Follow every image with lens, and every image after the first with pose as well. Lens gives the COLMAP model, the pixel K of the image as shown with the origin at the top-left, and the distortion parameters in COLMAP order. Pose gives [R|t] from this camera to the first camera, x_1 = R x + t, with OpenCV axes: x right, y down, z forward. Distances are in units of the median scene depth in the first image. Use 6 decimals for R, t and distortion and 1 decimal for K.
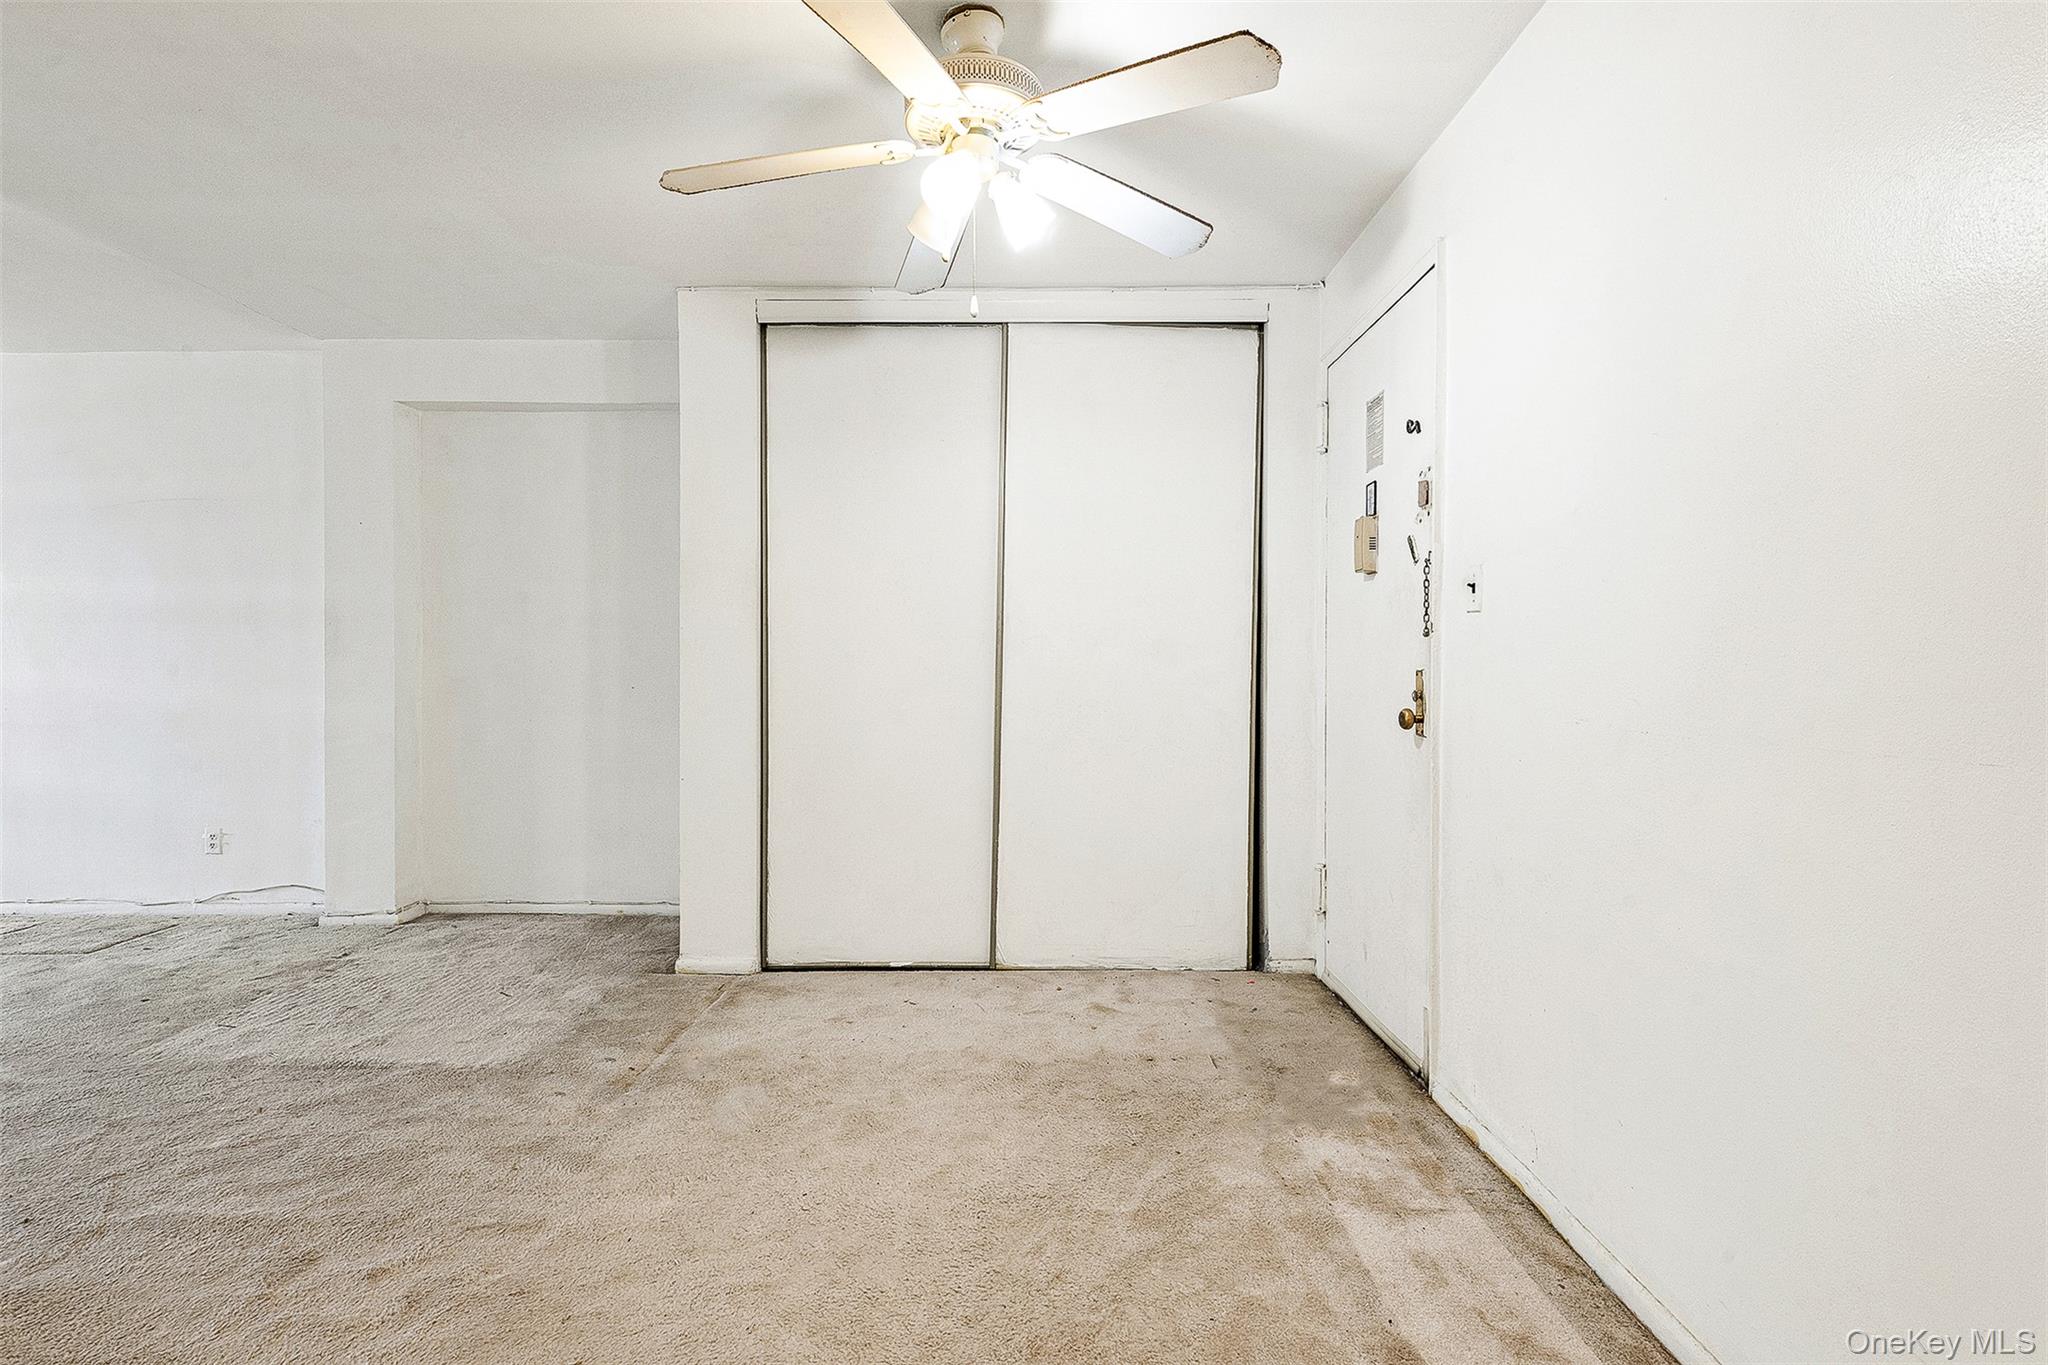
lens RADIAL K [[950.0, 0, 1008.6], [0, 950.0, 667.9], [0, 0, 1]] dist [0.000672, 0.000046]
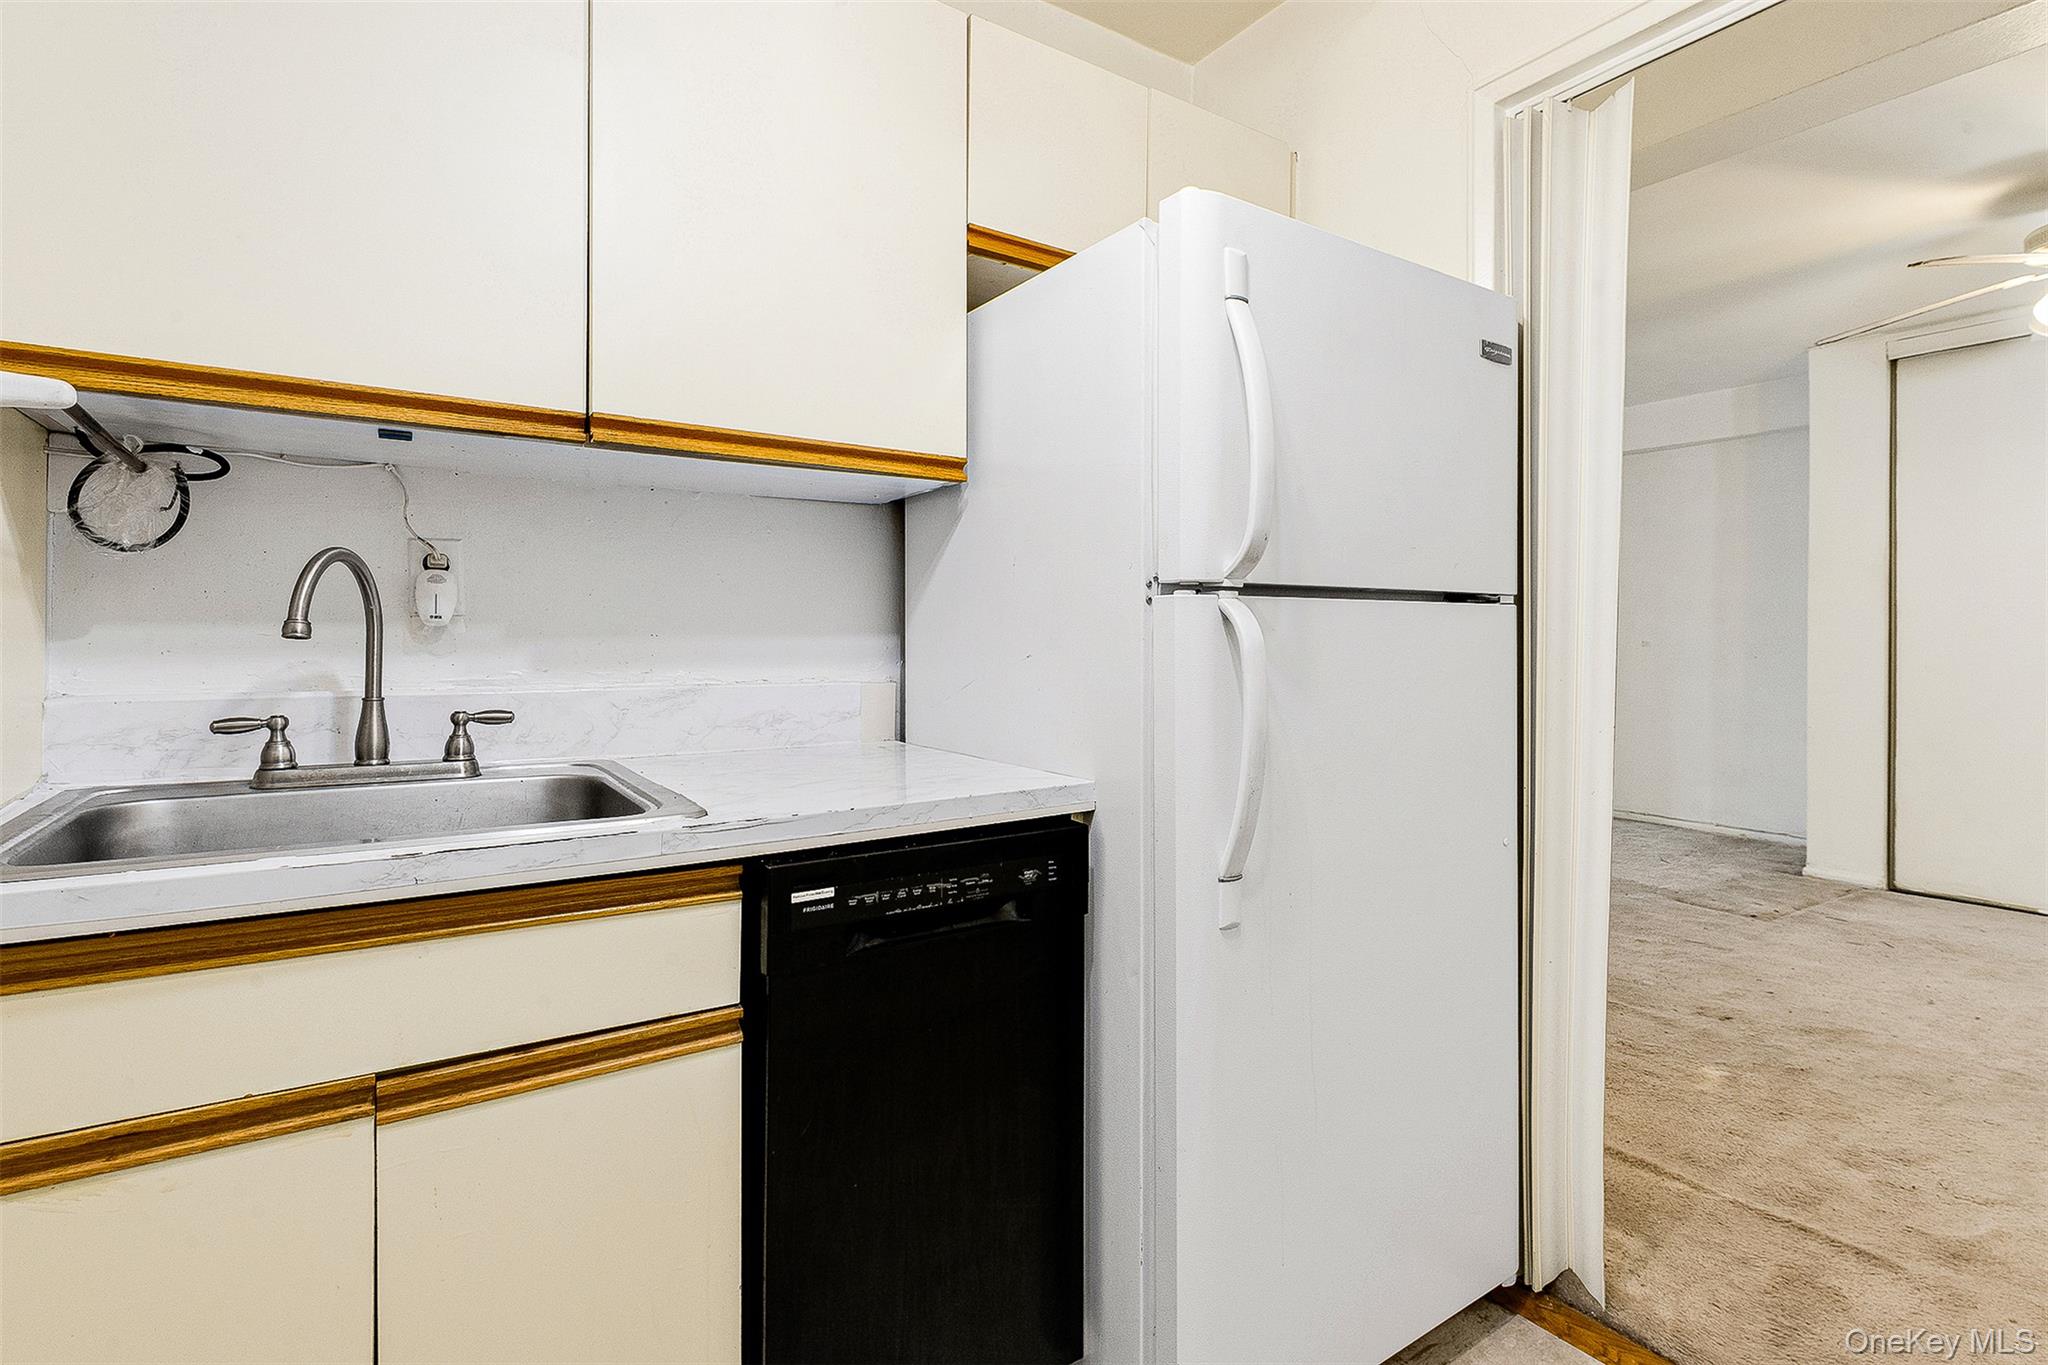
lens RADIAL K [[974.9, 0, 1026.2], [0, 974.9, 643.7], [0, 0, 1]] dist [0.001049, 0.000073]
pose [[0.556187, 0.005047, -0.831042, 0.168005], [-0.001220, 0.999985, 0.005256, -0.002382], [0.831056, -0.001910, 0.556185, -0.631882]]
